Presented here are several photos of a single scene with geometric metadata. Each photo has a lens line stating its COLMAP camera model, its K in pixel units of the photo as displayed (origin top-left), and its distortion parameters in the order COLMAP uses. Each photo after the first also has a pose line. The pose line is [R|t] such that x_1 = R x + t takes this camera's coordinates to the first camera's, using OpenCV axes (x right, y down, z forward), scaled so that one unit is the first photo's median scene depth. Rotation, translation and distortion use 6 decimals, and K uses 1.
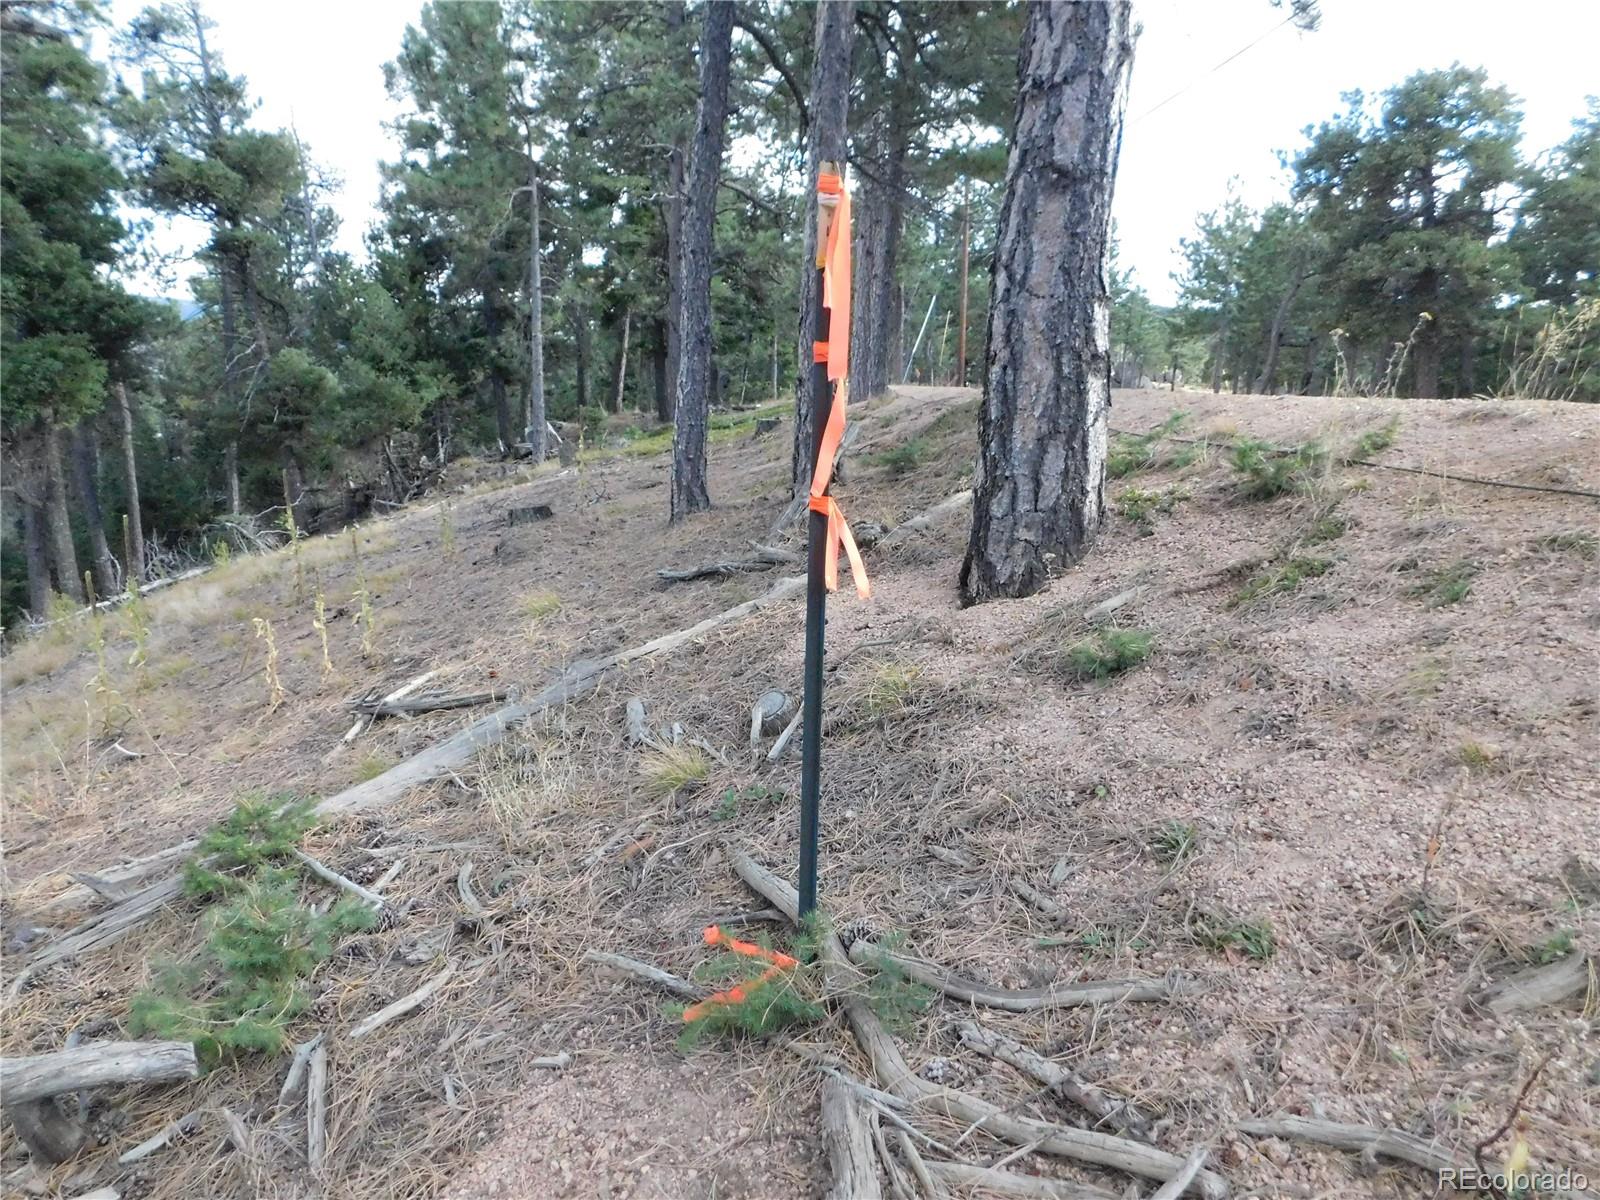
lens RADIAL K [[1114.1, 0, 800.0], [0, 1114.1, 600.0], [0, 0, 1]] dist [-0.057794, 0.079941]
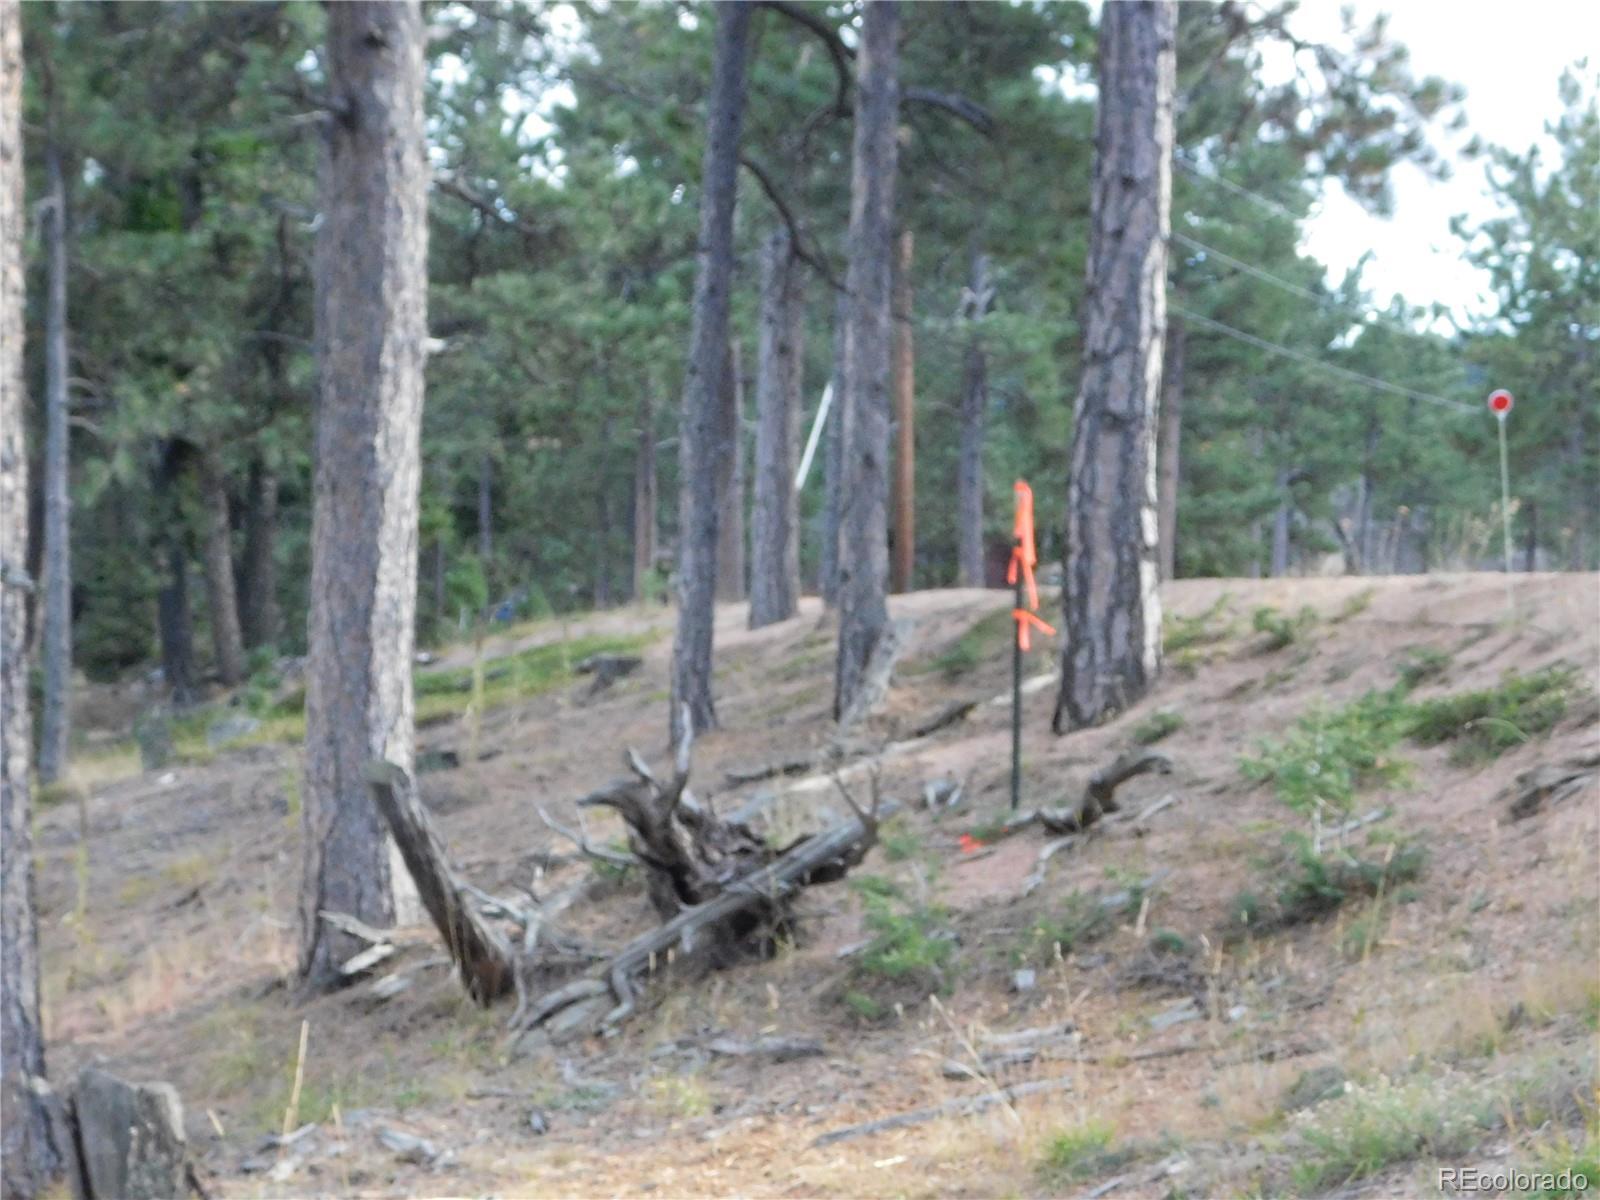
lens RADIAL K [[3728.1, 0, 800.0], [0, 3728.1, 600.0], [0, 0, 1]] dist [0.049613, 0.297376]
pose [[0.991975, -0.015312, 0.125503, -0.709476], [0.039443, 0.980578, -0.192121, 0.685379], [-0.120124, 0.195529, 0.973313, -3.295719]]
